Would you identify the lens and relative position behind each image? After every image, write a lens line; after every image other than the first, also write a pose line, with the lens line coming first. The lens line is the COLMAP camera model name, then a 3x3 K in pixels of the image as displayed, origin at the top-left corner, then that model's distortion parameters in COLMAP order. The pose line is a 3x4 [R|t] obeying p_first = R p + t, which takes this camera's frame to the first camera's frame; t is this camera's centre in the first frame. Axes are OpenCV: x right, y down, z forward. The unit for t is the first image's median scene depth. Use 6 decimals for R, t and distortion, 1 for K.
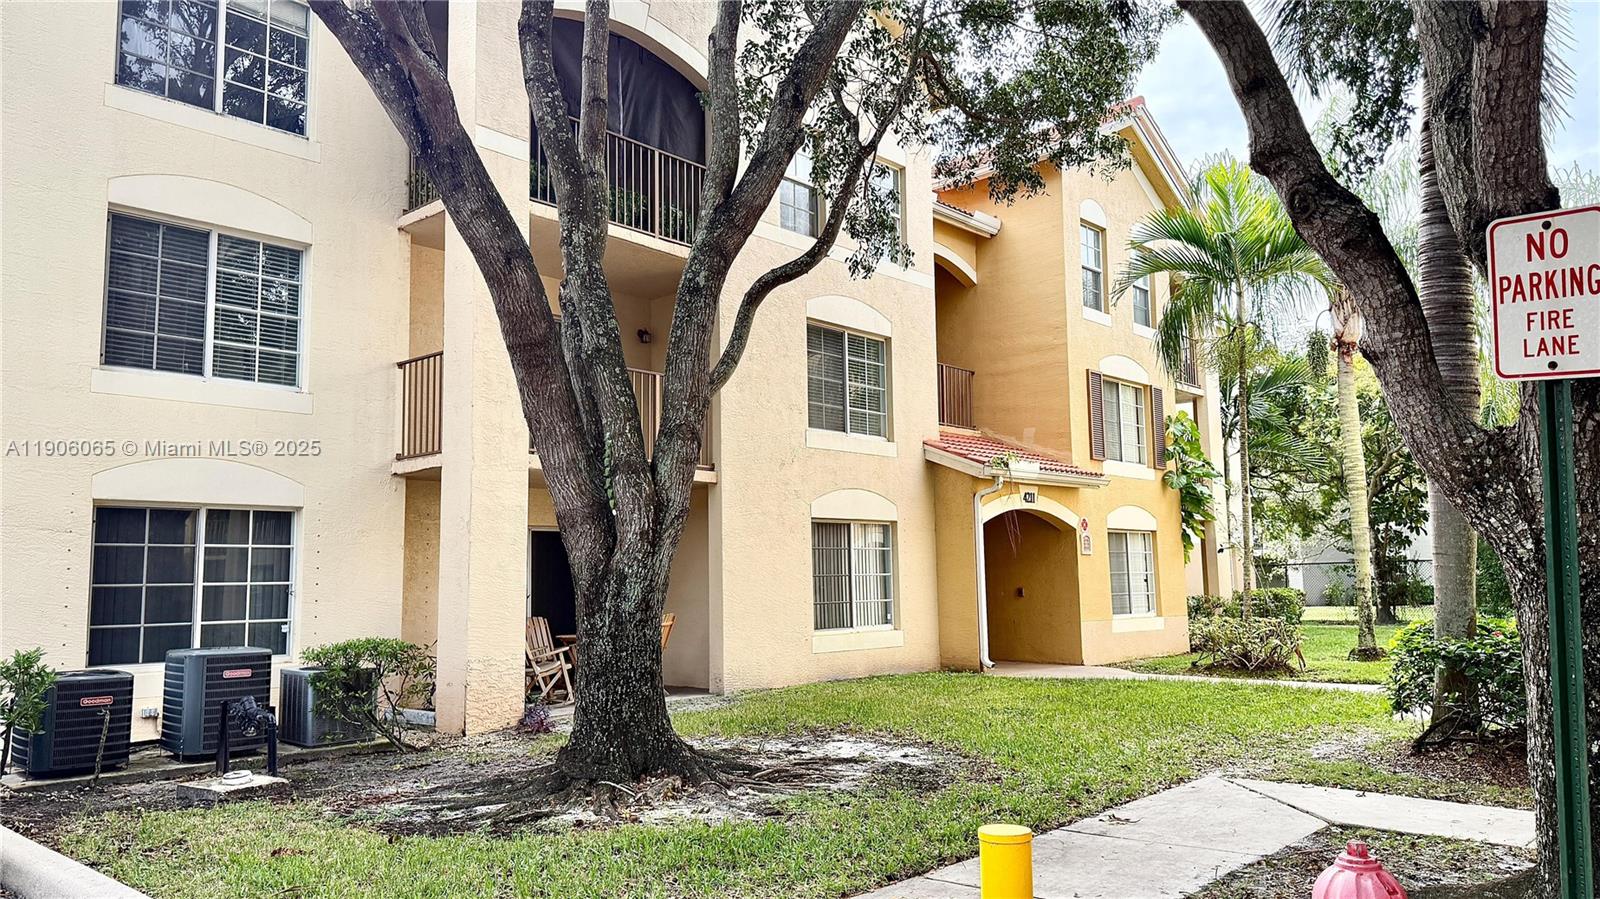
lens RADIAL K [[1146.7, 0, 800.0], [0, 1146.7, 402.6], [0, 0, 1]] dist [0.048627, 0.000203]
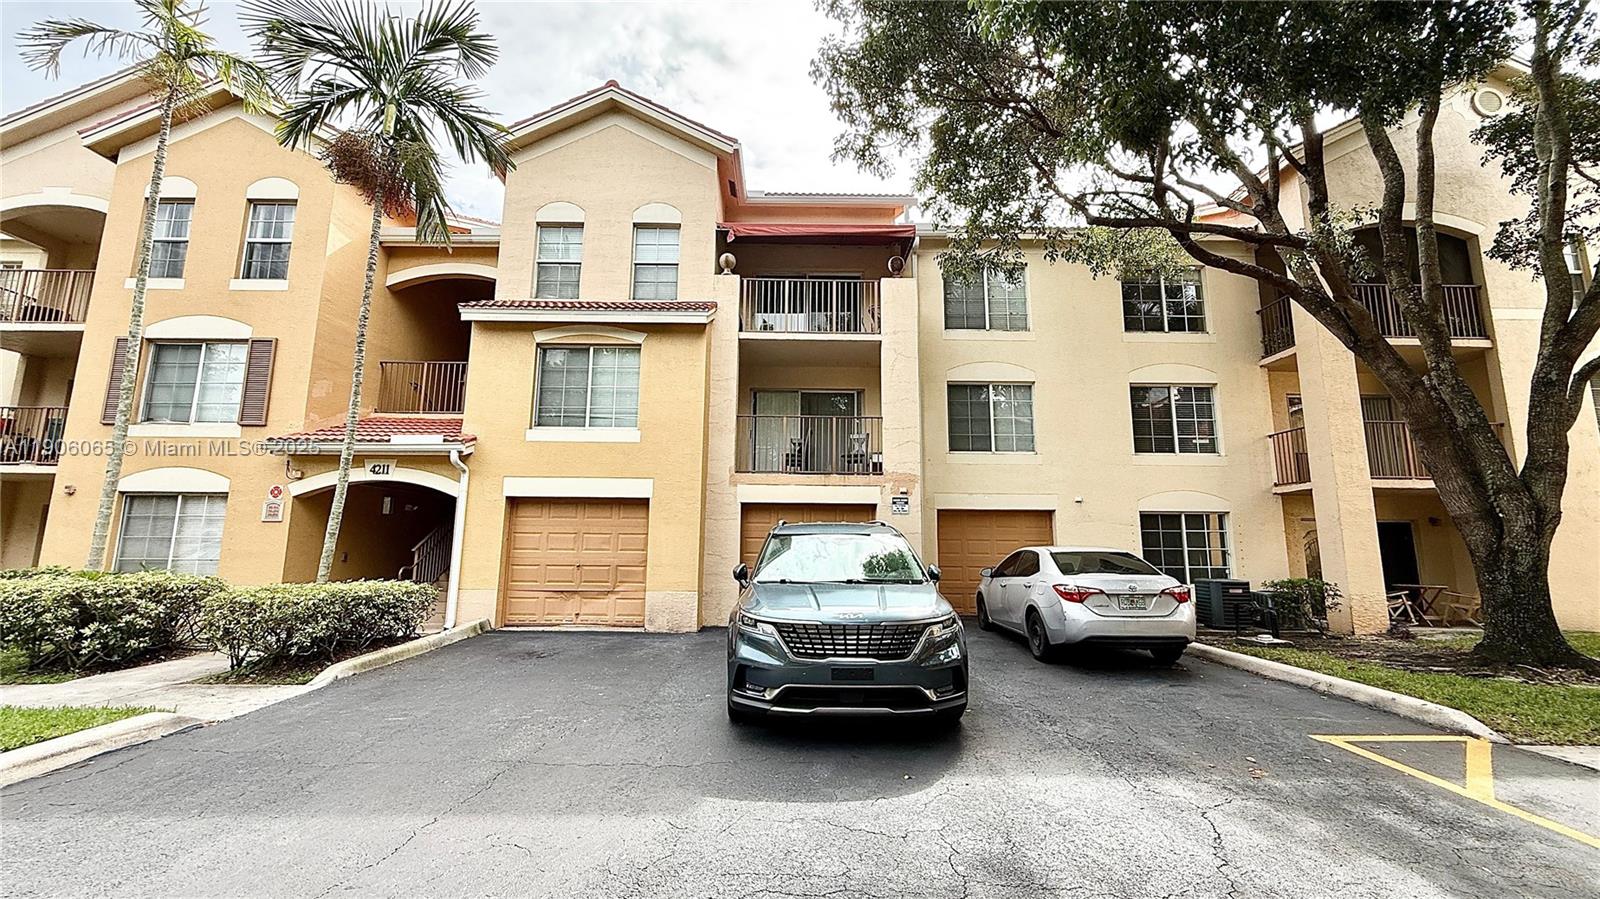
lens RADIAL K [[642.8, 0, 797.0], [0, 642.8, 444.4], [0, 0, 1]] dist [0.002702, 0.000345]
pose [[0.681306, -0.099706, -0.725176, -0.123697], [0.097276, 0.994226, -0.045307, -0.054505], [0.725506, -0.039674, 0.687071, -0.347931]]
